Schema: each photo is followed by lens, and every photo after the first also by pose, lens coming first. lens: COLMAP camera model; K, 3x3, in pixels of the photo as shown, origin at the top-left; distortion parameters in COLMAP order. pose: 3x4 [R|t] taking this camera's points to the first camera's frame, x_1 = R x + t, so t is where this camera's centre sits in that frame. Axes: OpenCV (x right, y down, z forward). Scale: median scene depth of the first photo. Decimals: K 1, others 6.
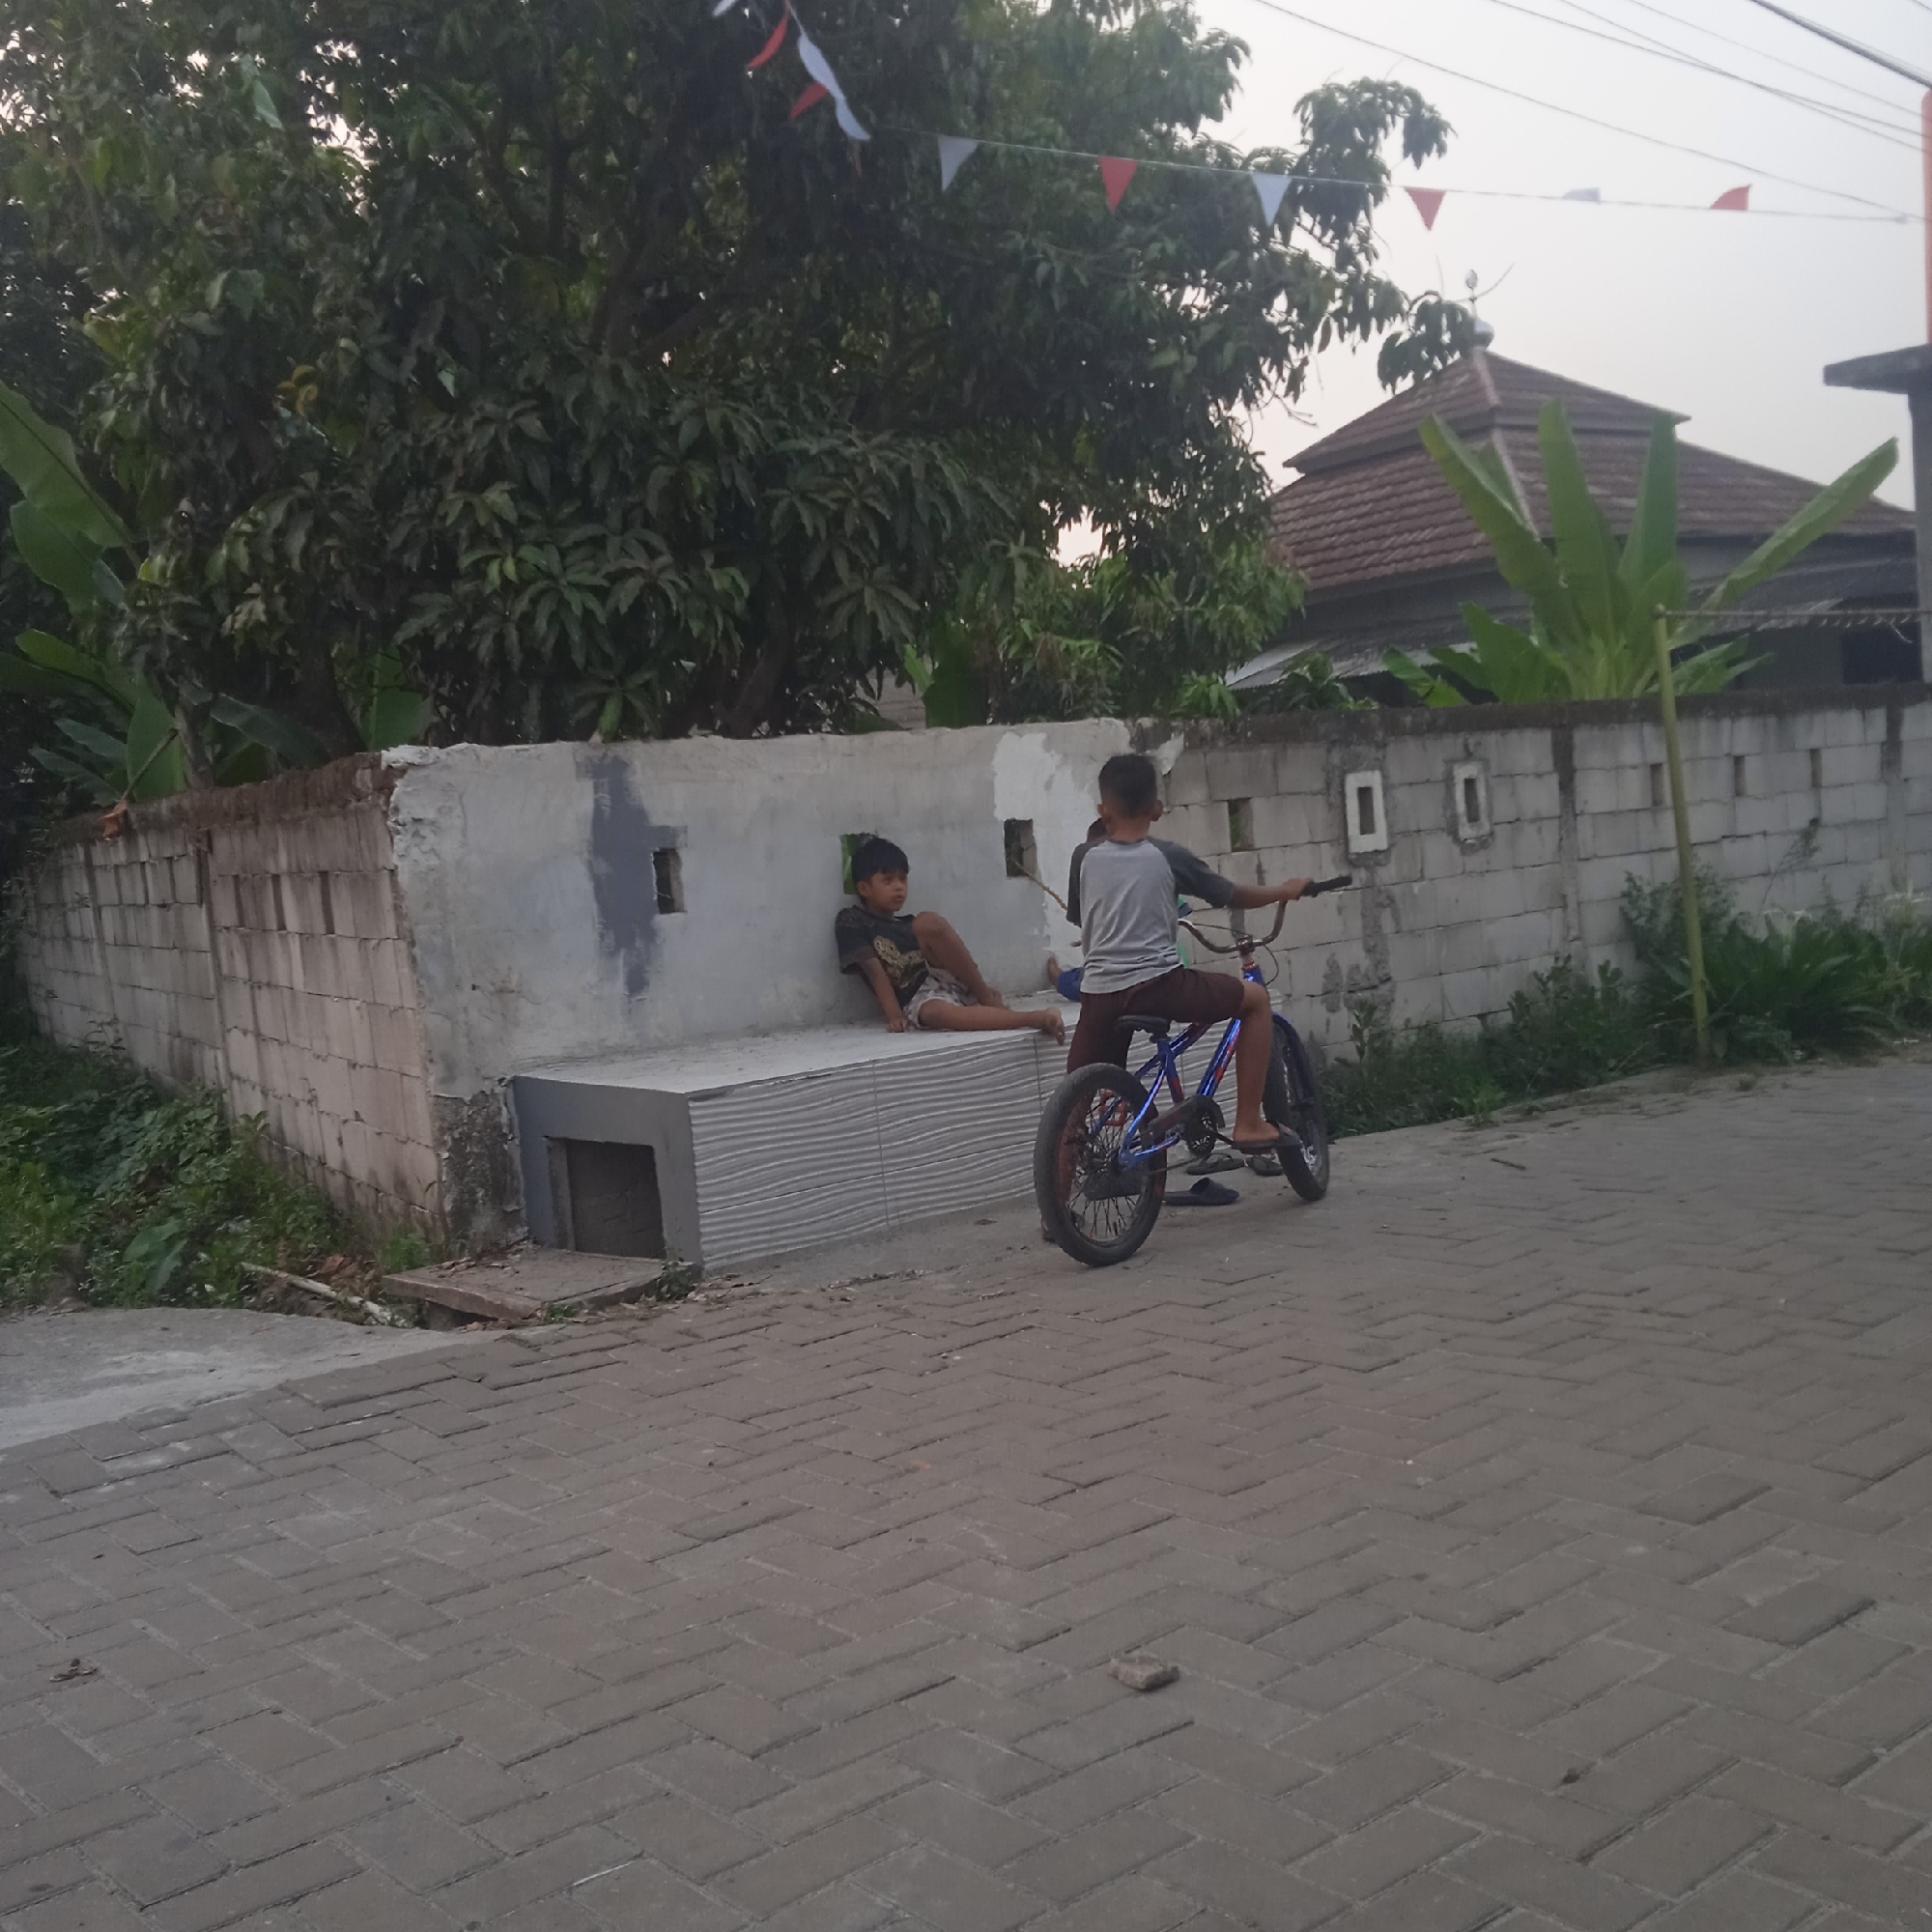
lens RADIAL K [[2061.7, 0, 966.0], [0, 2061.7, 966.0], [0, 0, 1]] dist [0.086136, -0.178609]
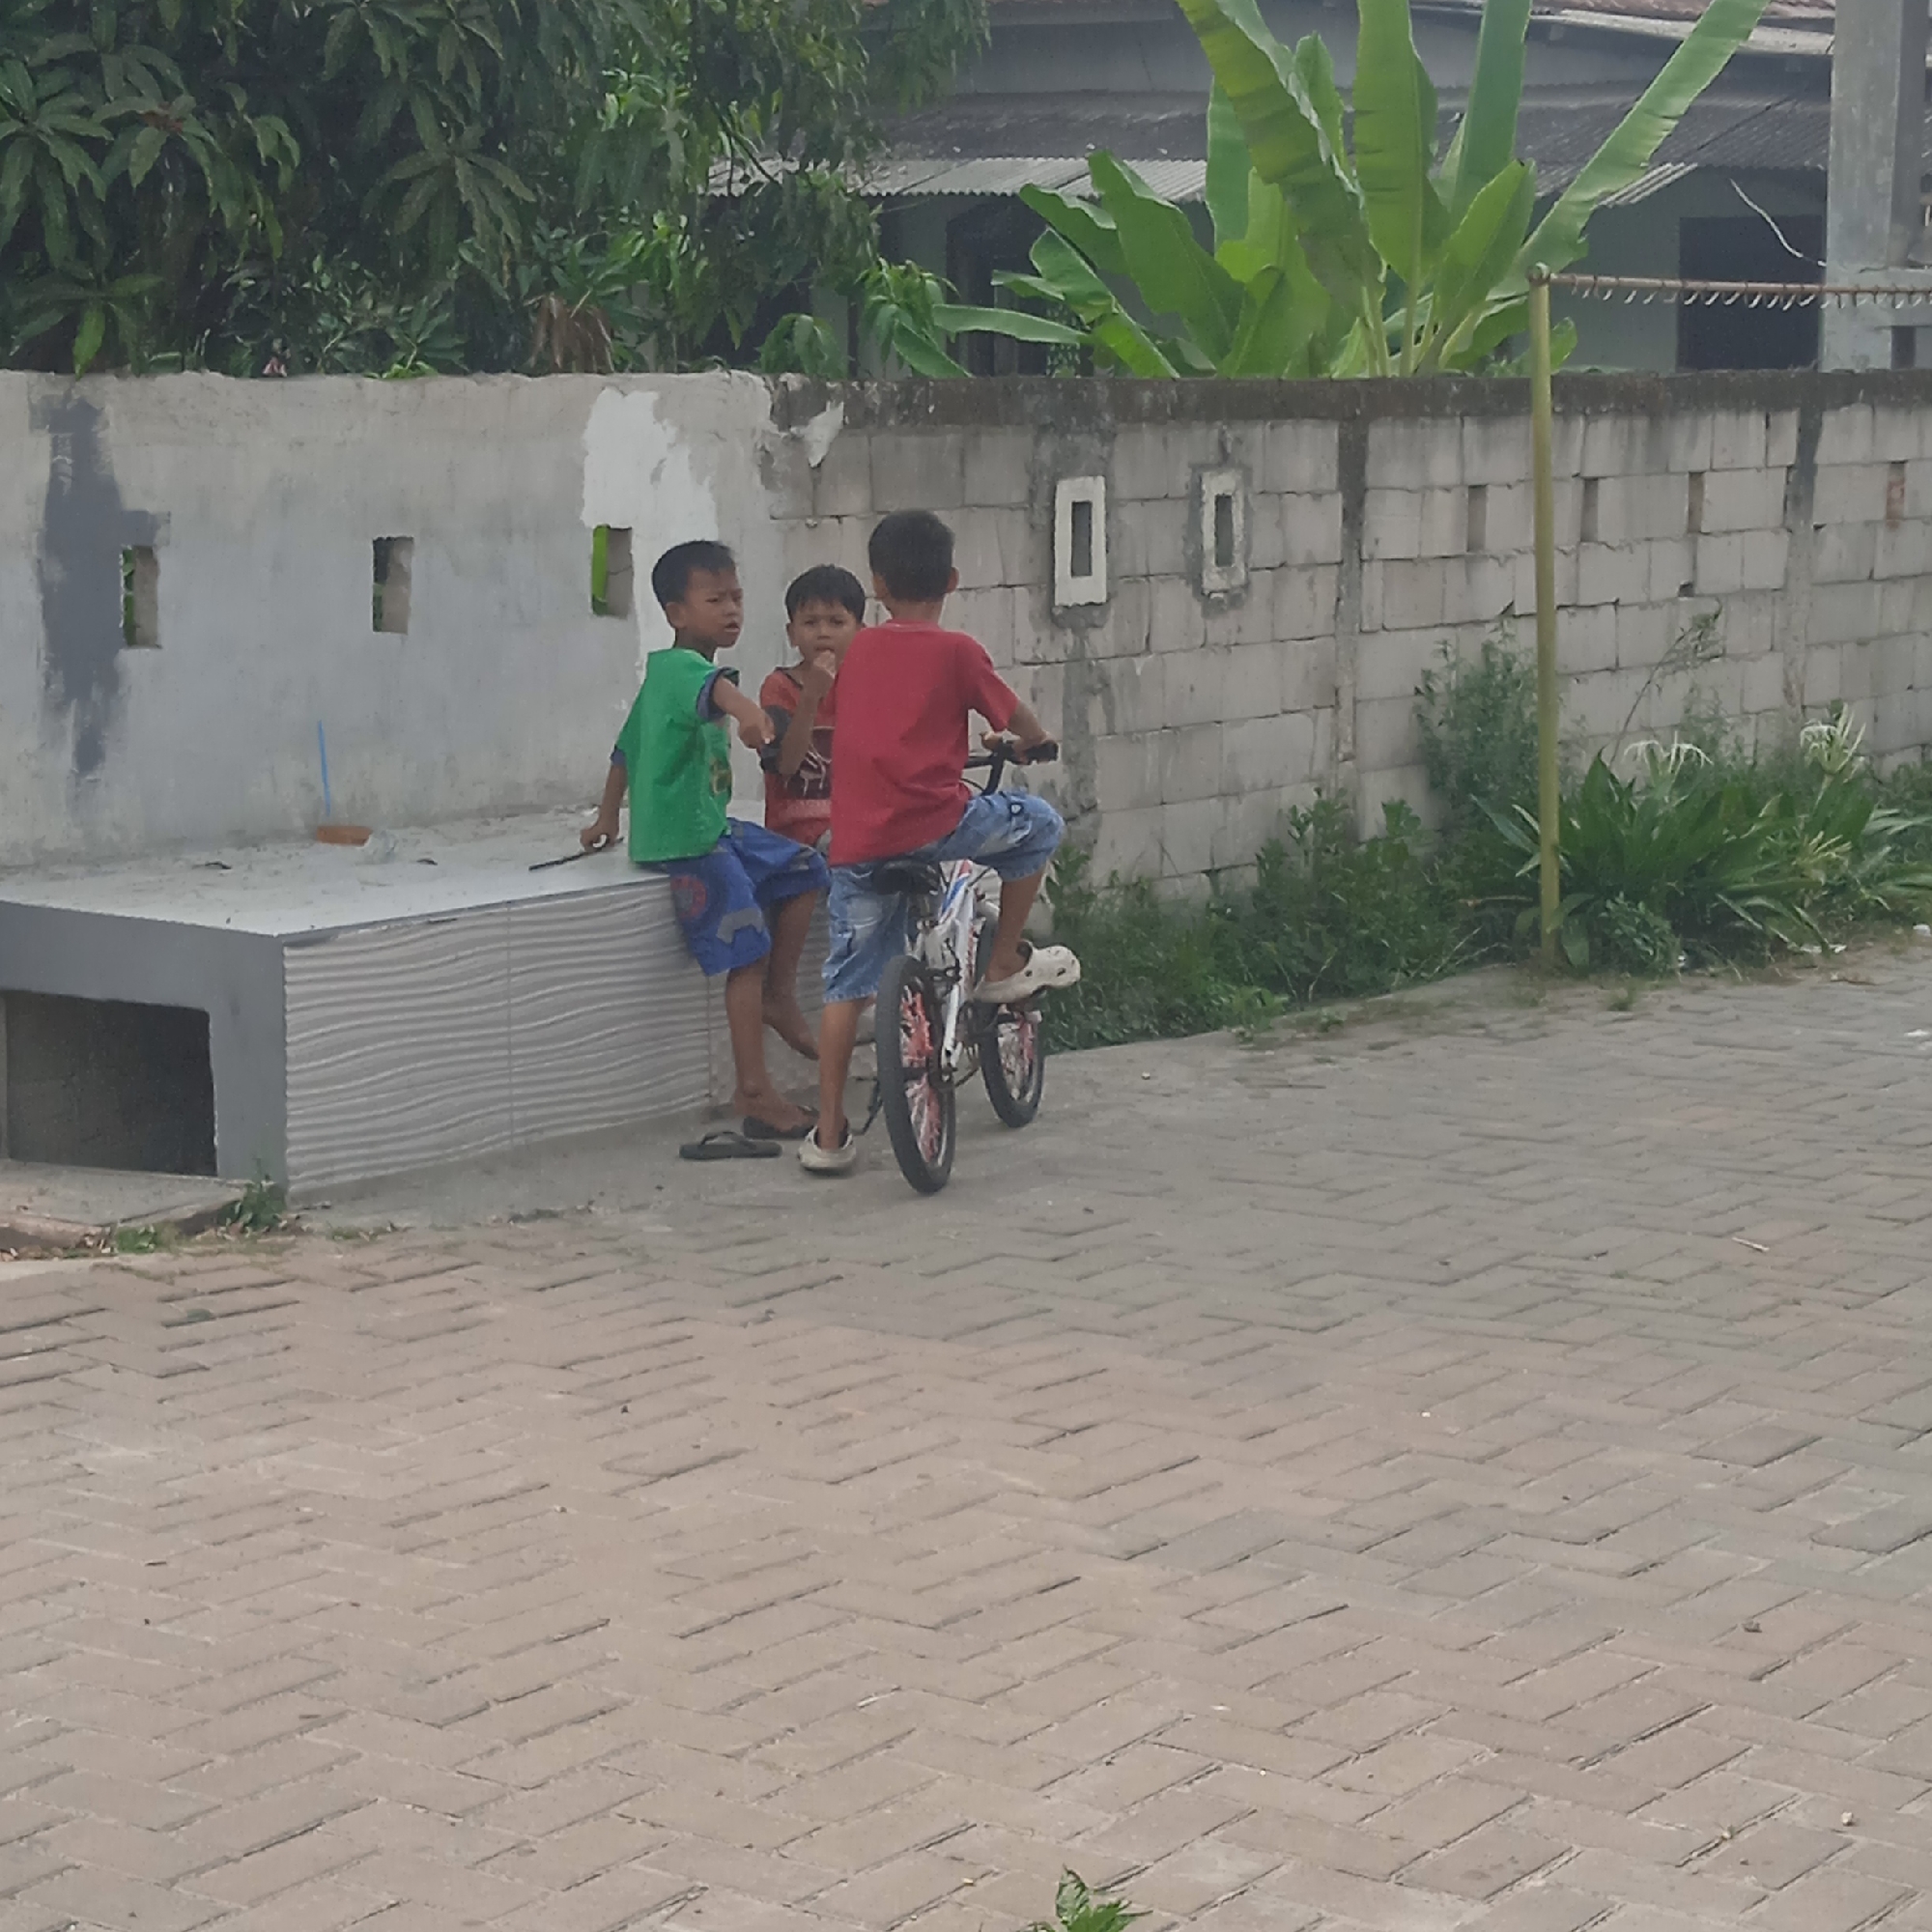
lens RADIAL K [[4381.3, 0, 966.0], [0, 4381.3, 966.0], [0, 0, 1]] dist [0.224772, -2.084355]
pose [[0.961525, 0.054759, 0.269205, -0.251285], [-0.071347, 0.996084, 0.052217, -0.016611], [-0.265292, -0.069415, 0.961666, -0.373460]]
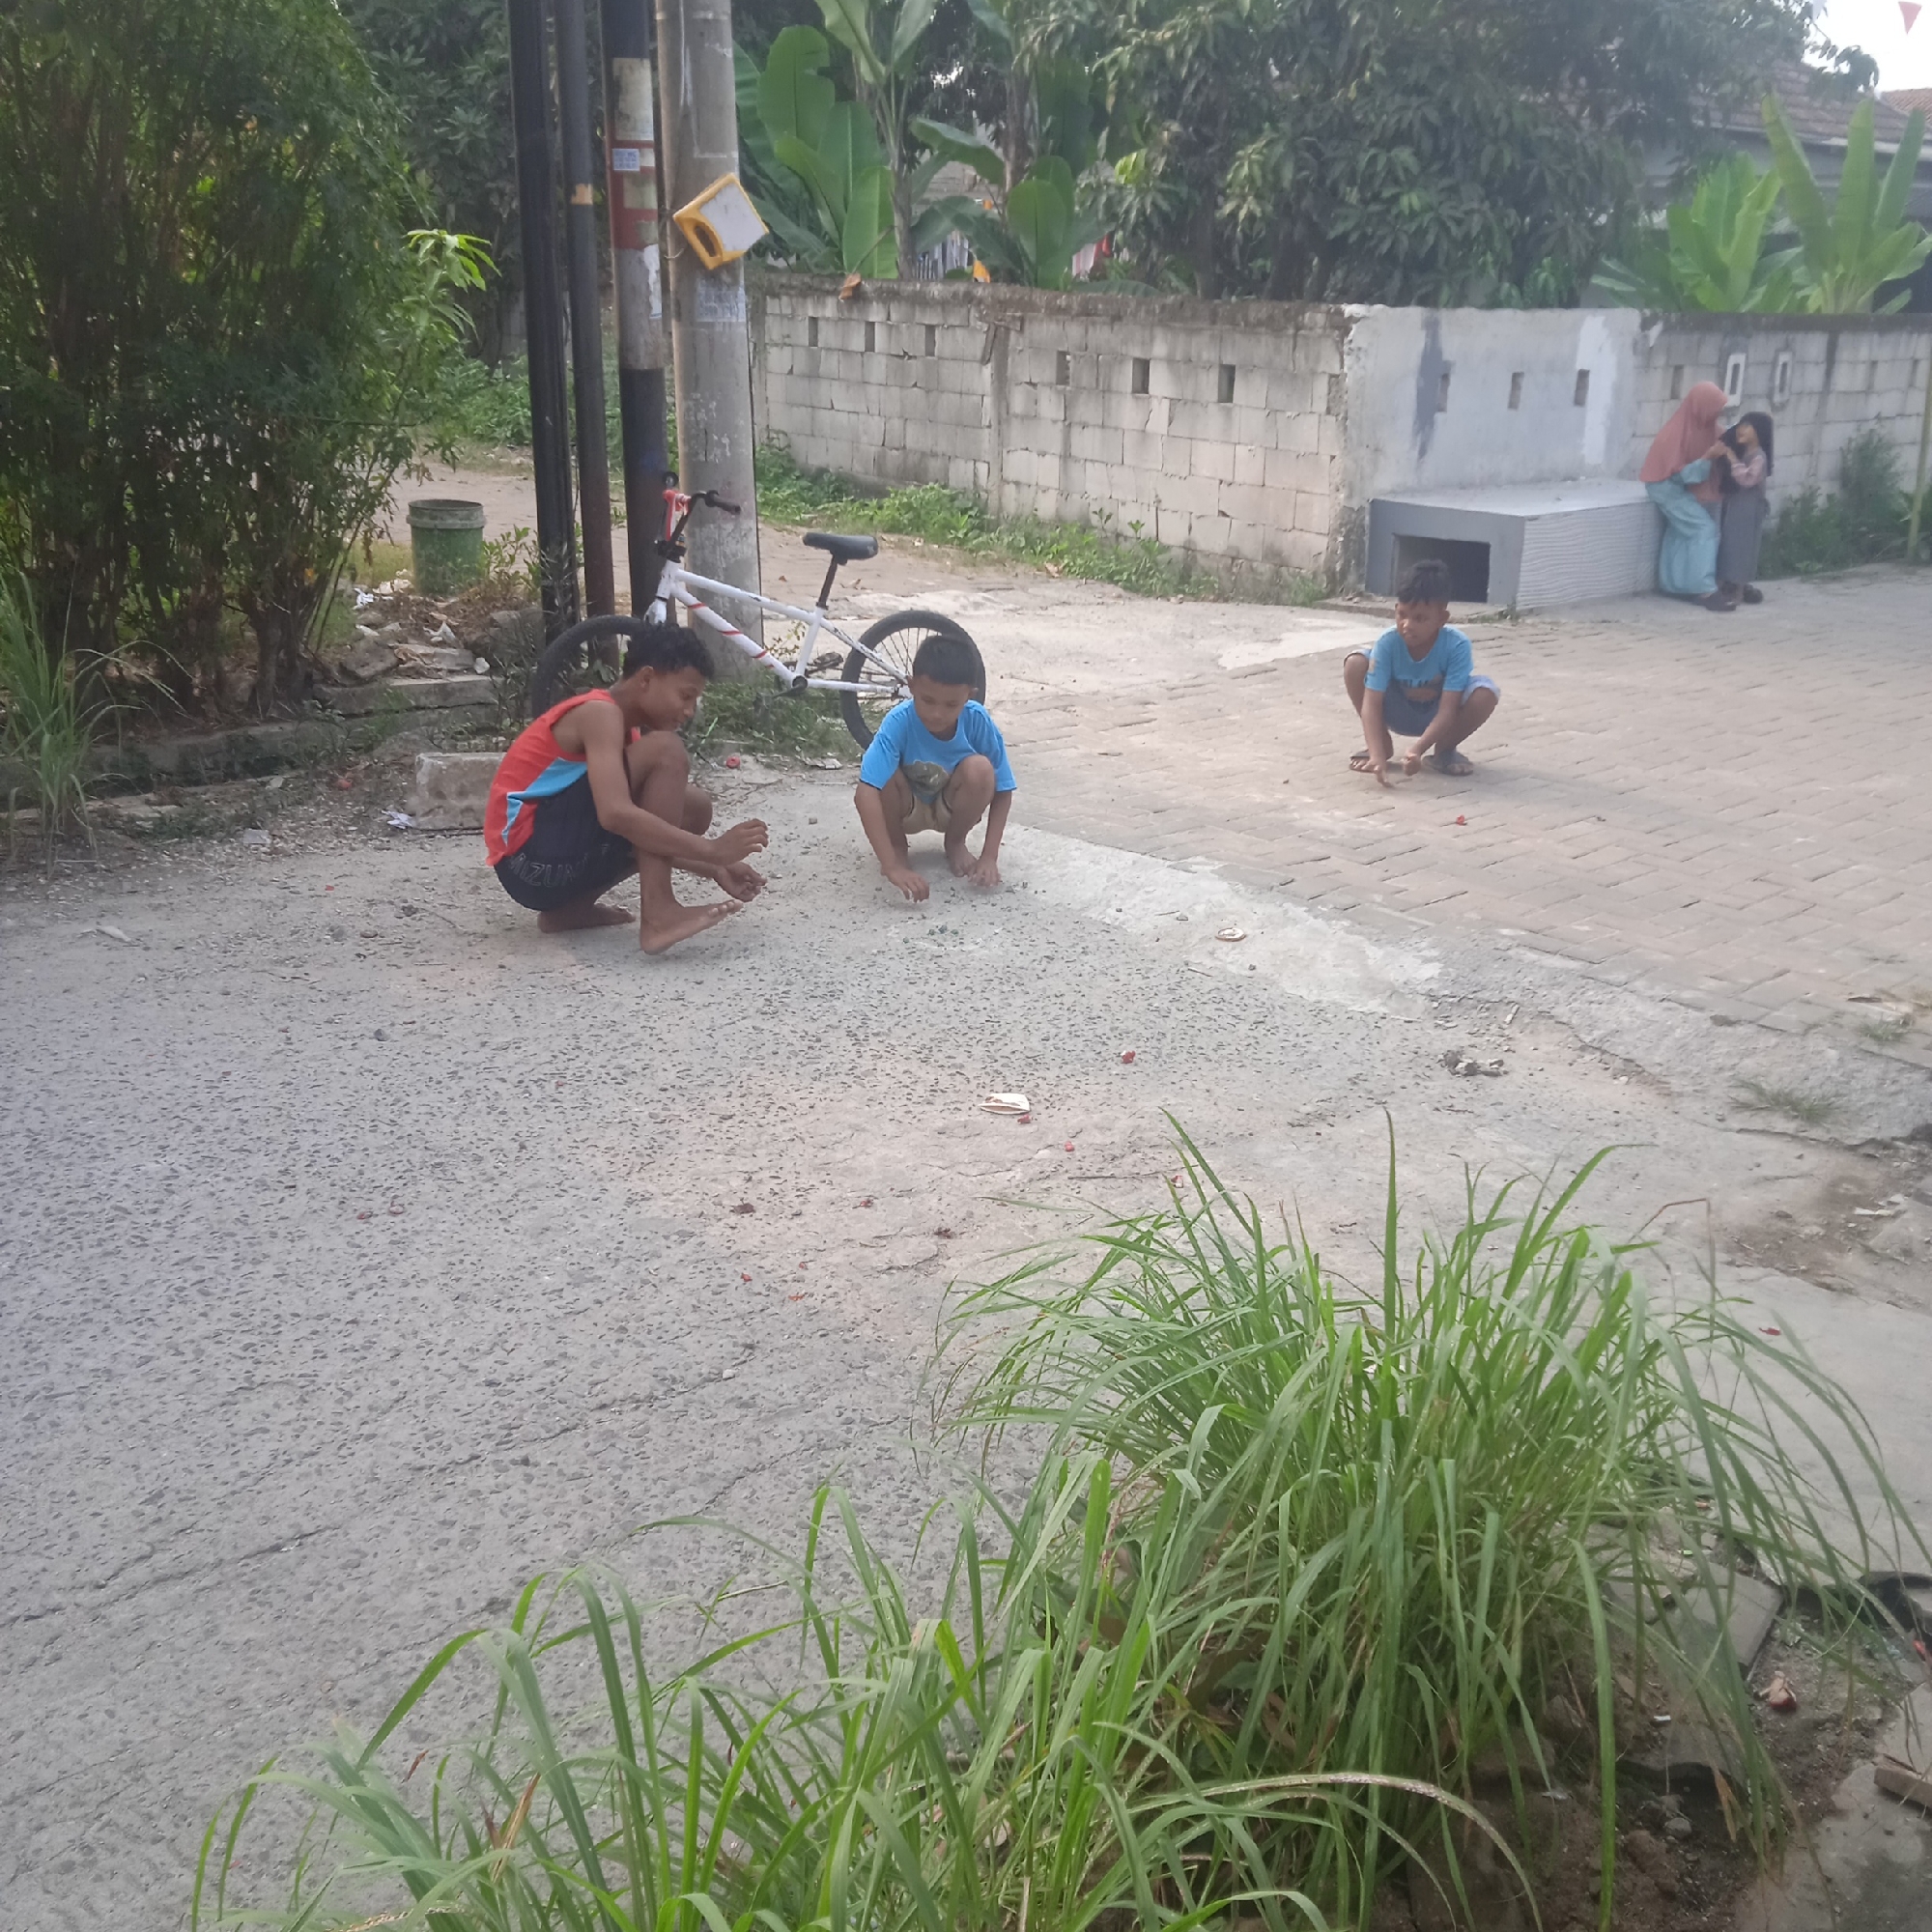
lens RADIAL K [[2061.7, 0, 966.0], [0, 2061.7, 966.0], [0, 0, 1]] dist [0.086136, -0.178609]
pose [[0.991150, 0.076955, 0.108161, -0.678755], [-0.101308, 0.965038, 0.241741, 0.041169], [-0.085776, -0.250559, 0.964294, -0.765875]]
